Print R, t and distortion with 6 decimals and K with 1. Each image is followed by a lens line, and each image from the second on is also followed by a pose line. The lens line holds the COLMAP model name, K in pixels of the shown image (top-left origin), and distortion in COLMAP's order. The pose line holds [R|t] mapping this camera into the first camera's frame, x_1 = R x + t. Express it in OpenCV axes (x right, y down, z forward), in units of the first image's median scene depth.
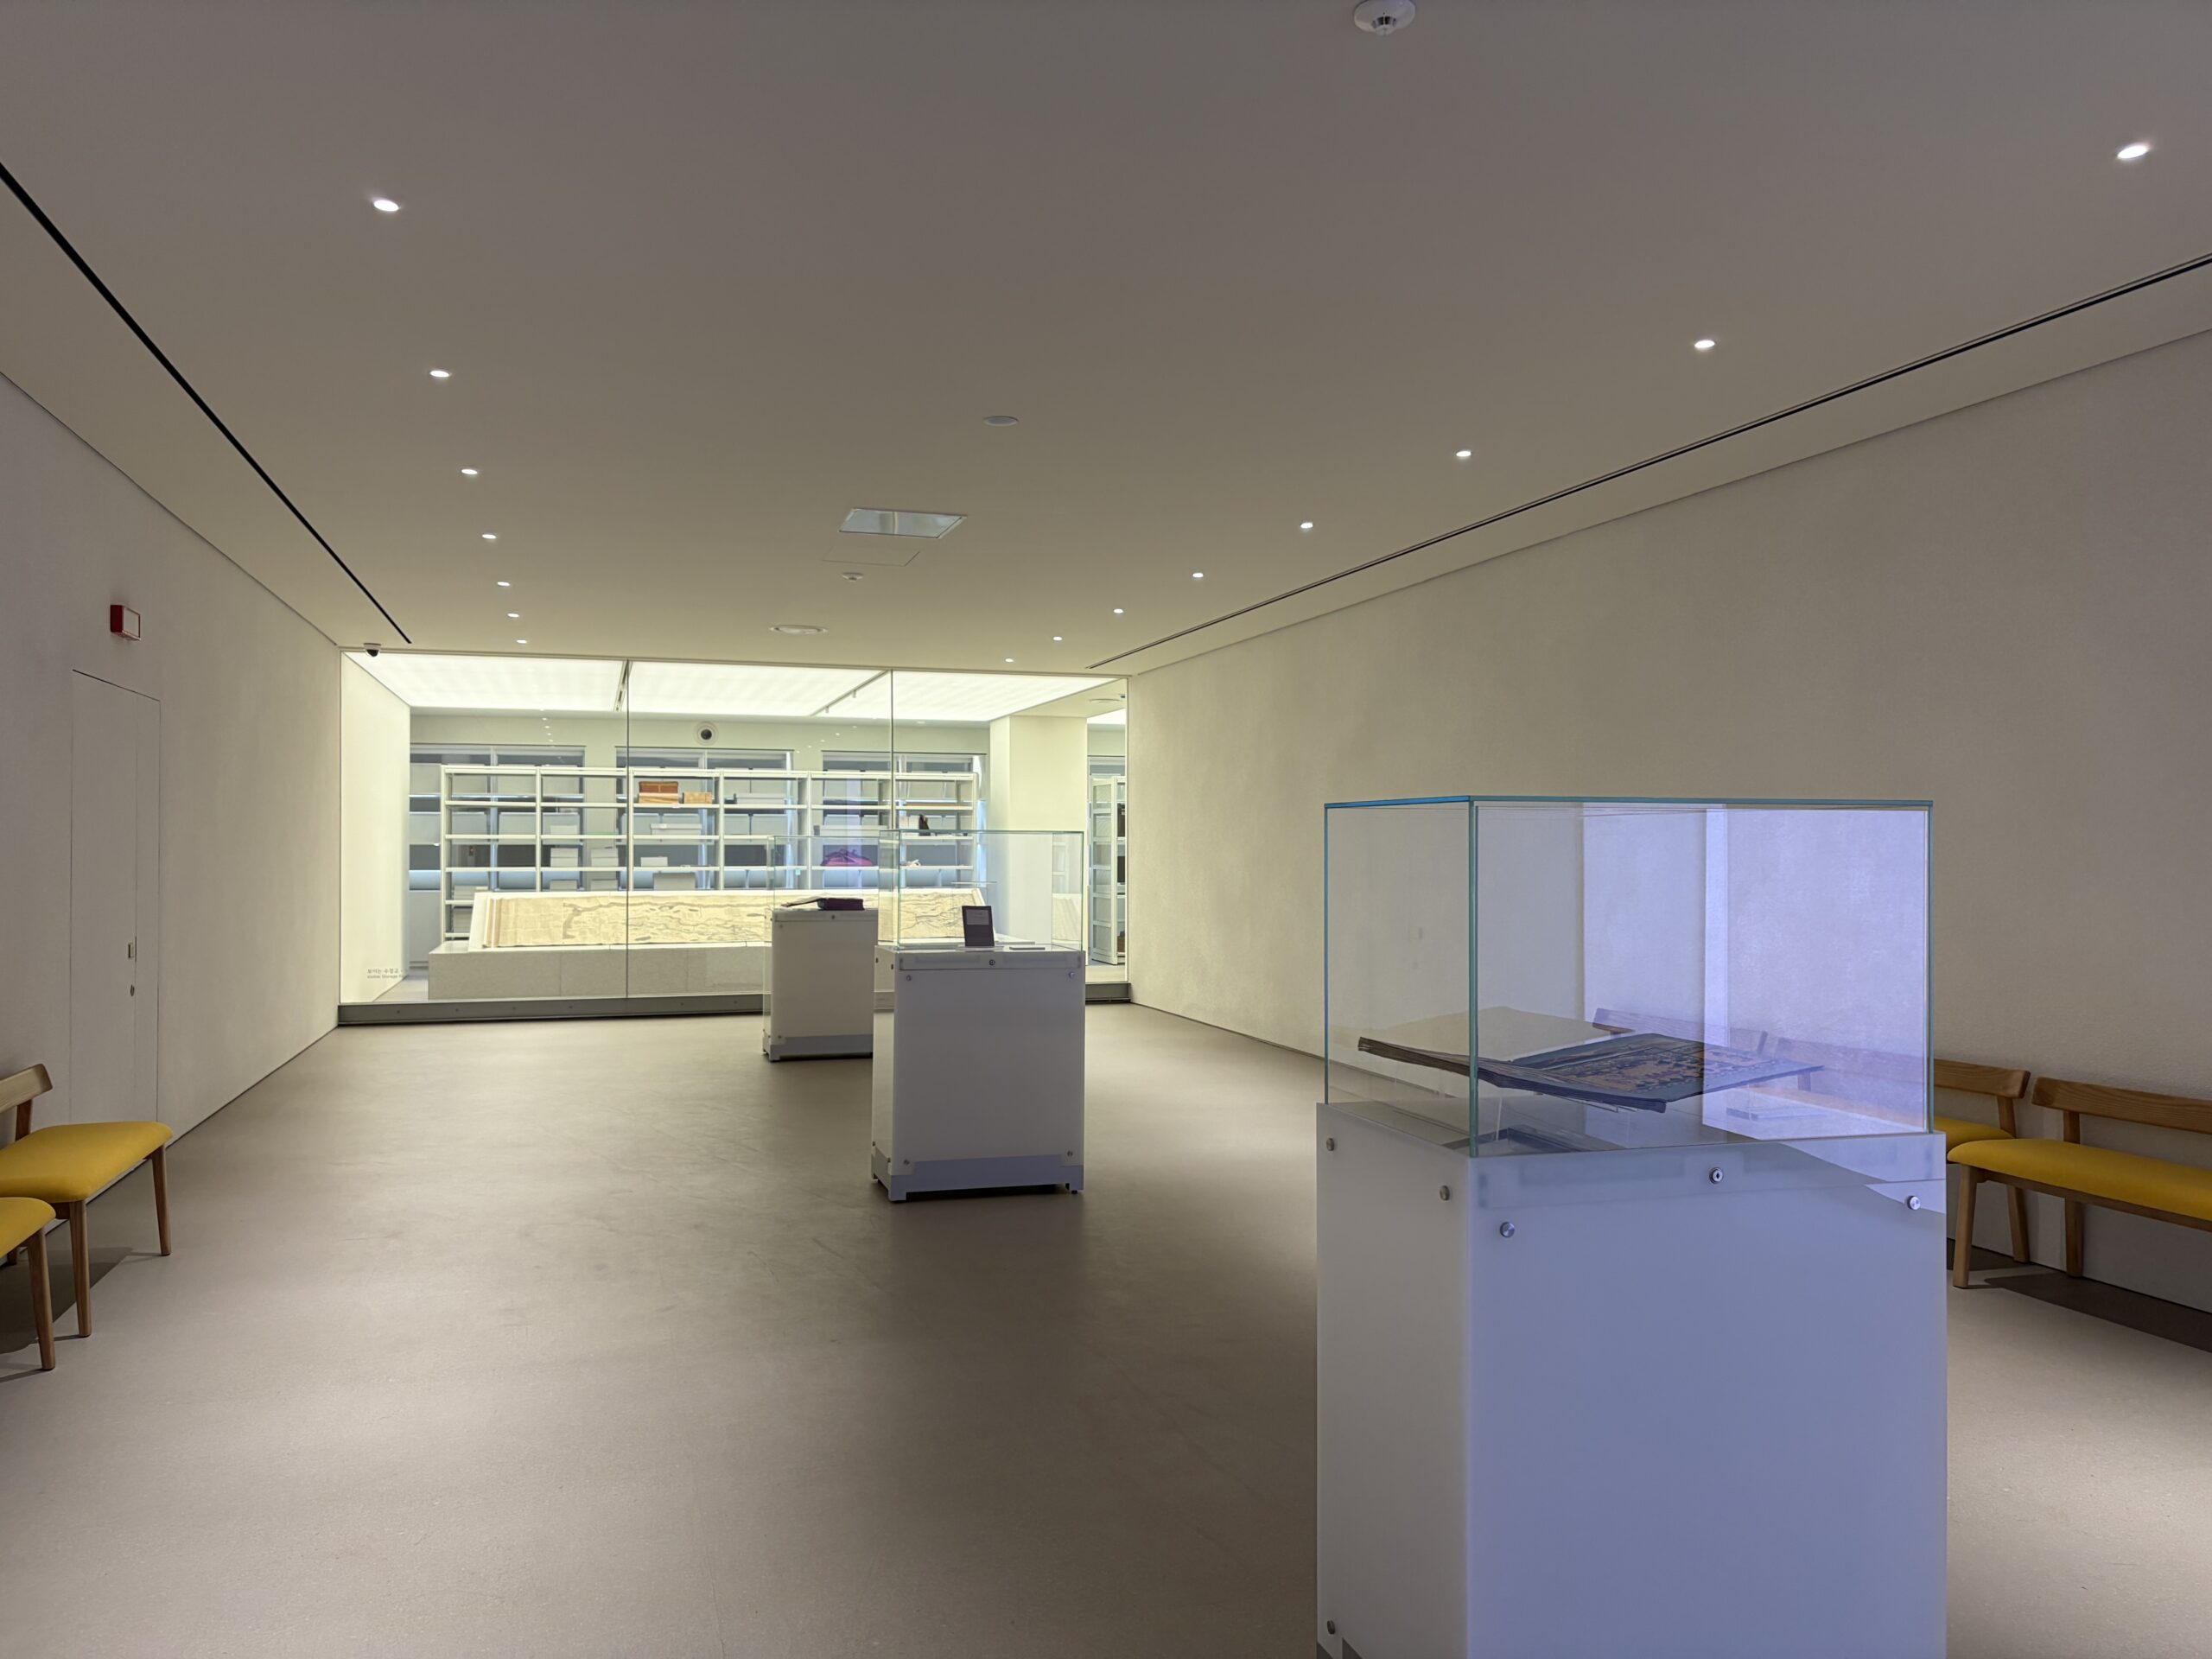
lens RADIAL K [[1690.0, 0, 1117.1], [0, 1690.0, 837.7], [0, 0, 1]] dist [0.043680, -0.056662]
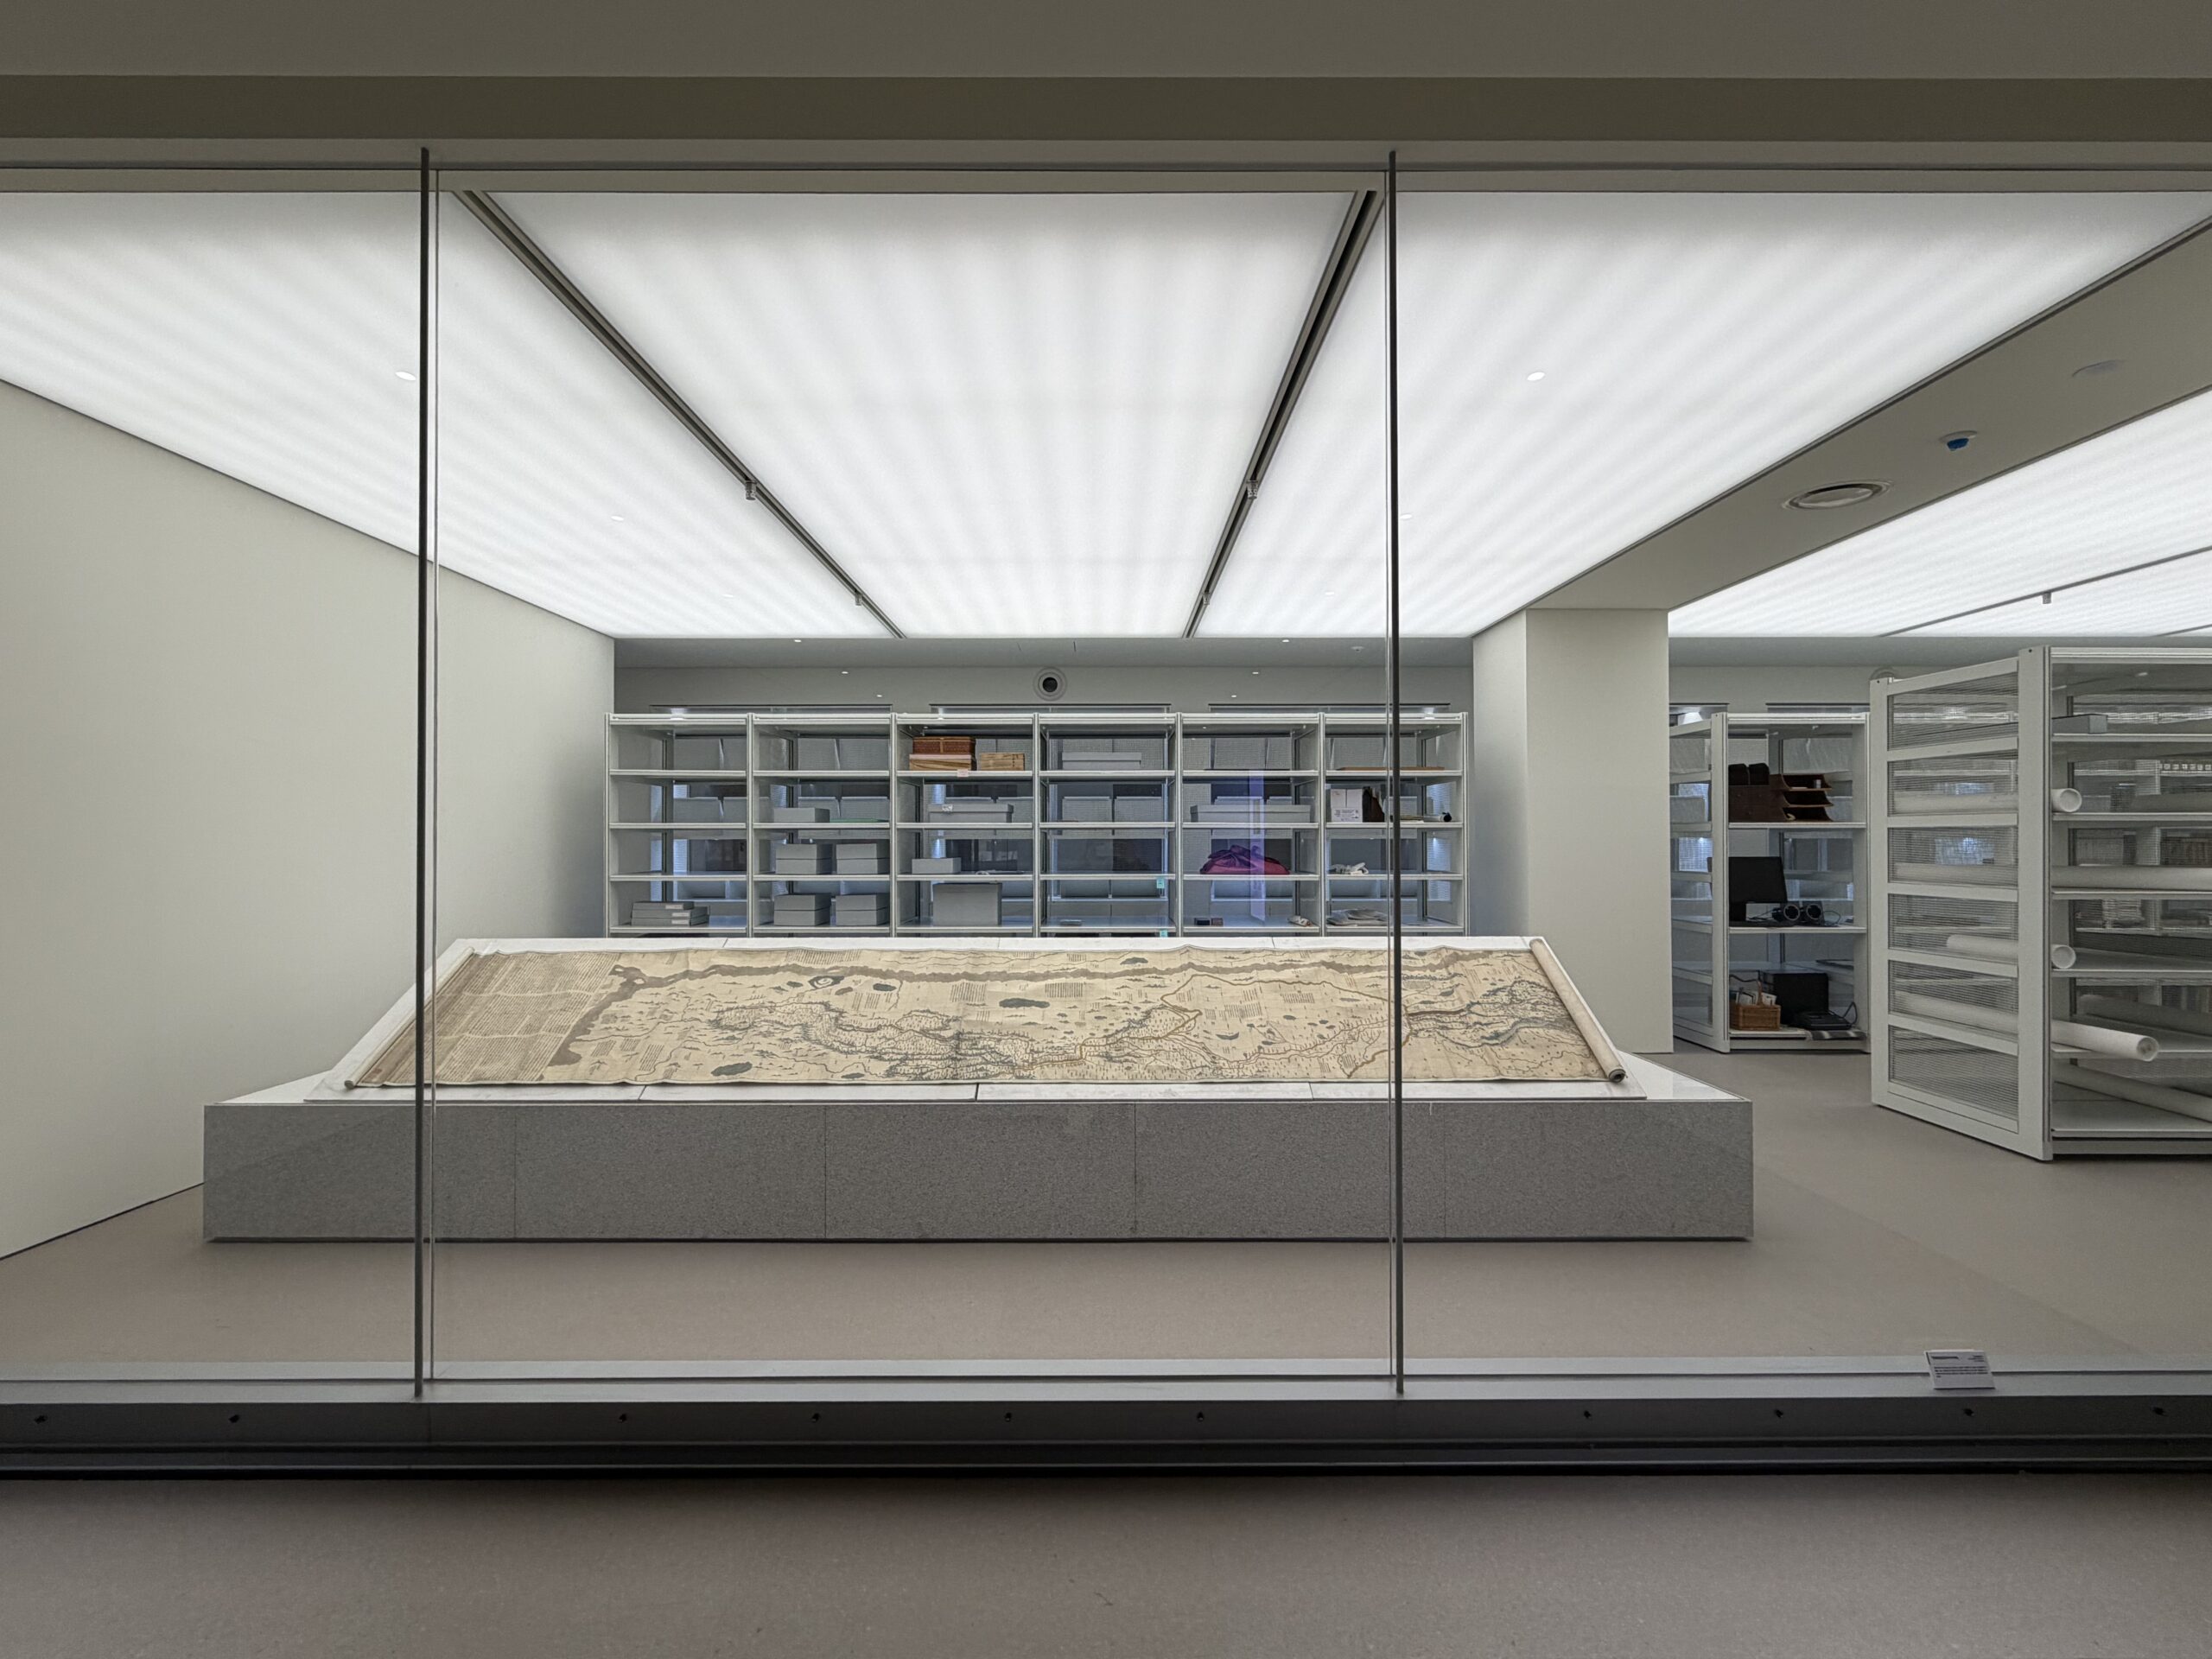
lens RADIAL K [[1037.7, 0, 1117.9], [0, 1037.7, 831.6], [0, 0, 1]] dist [-0.003867, -0.000125]
pose [[0.958894, -0.003839, -0.283737, -0.118340], [0.002399, 0.999982, -0.005421, 0.004680], [0.283753, 0.004517, 0.958887, 0.768187]]
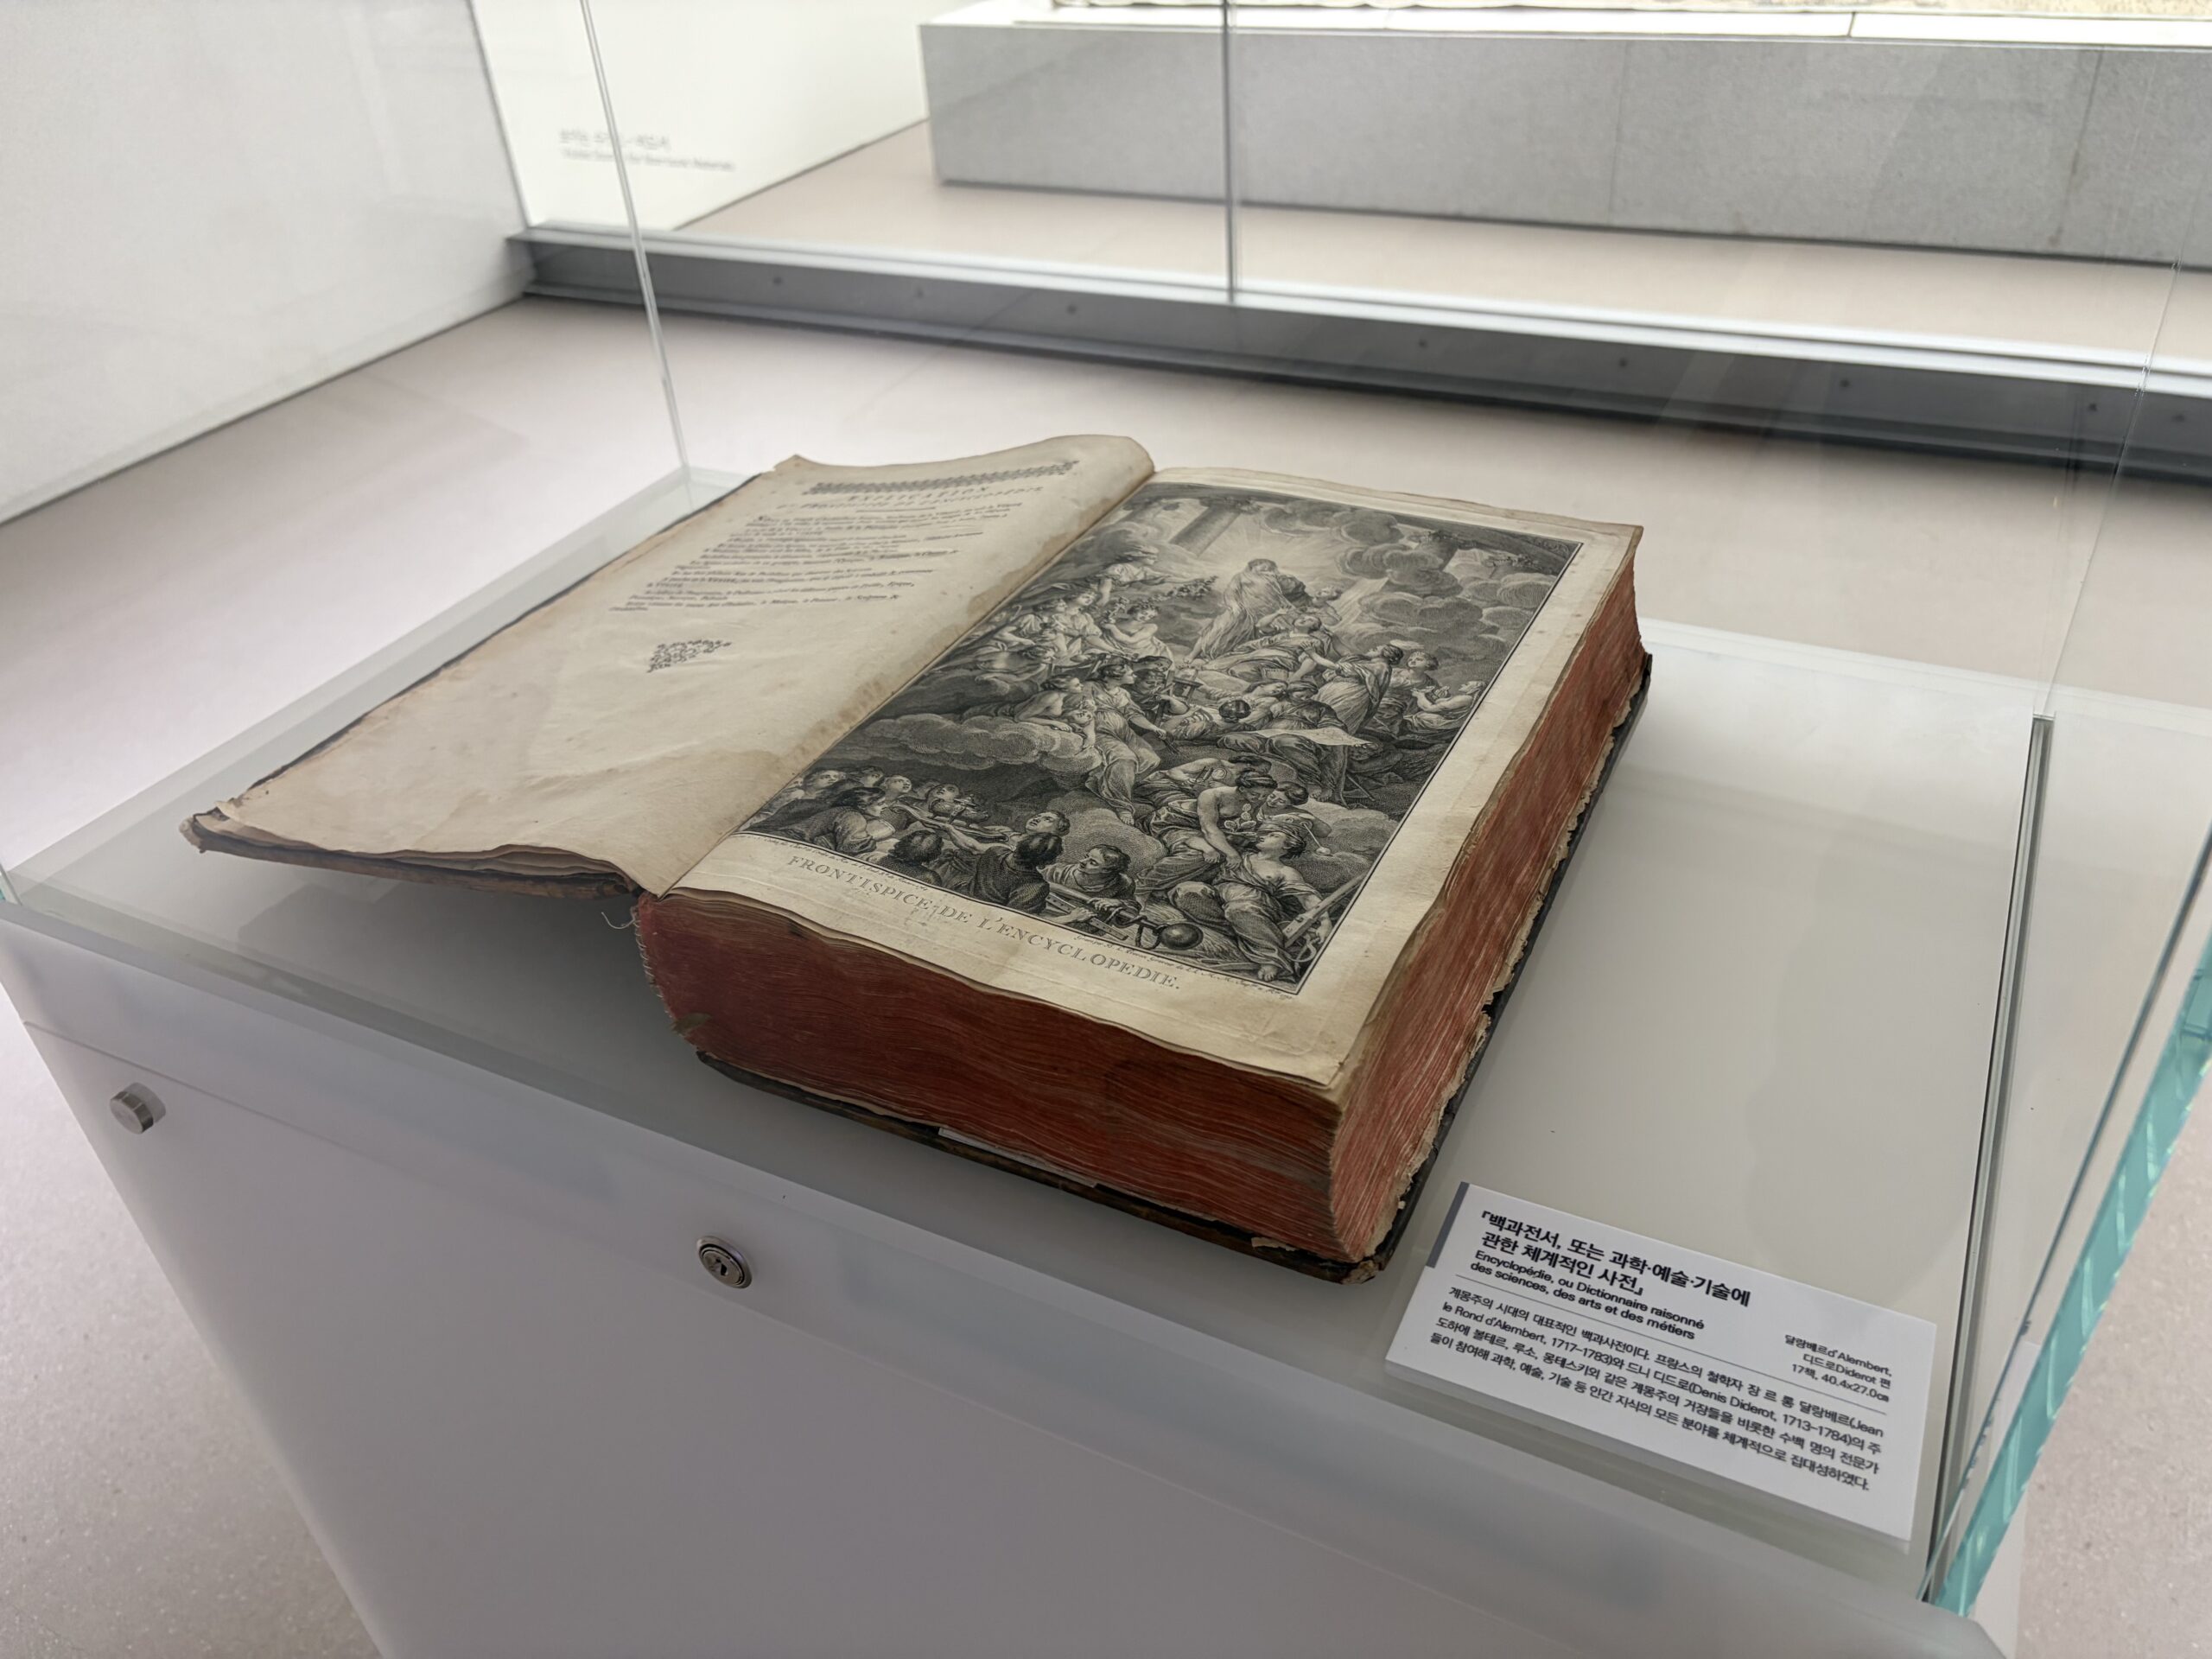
lens RADIAL K [[1690.0, 0, 1101.7], [0, 1690.0, 820.4], [0, 0, 1]] dist [0.043680, -0.056662]
pose [[0.715156, 0.357726, -0.600487, -0.094935], [0.068801, 0.818909, 0.569785, 0.003864], [0.695571, -0.448799, 0.561035, 0.697494]]
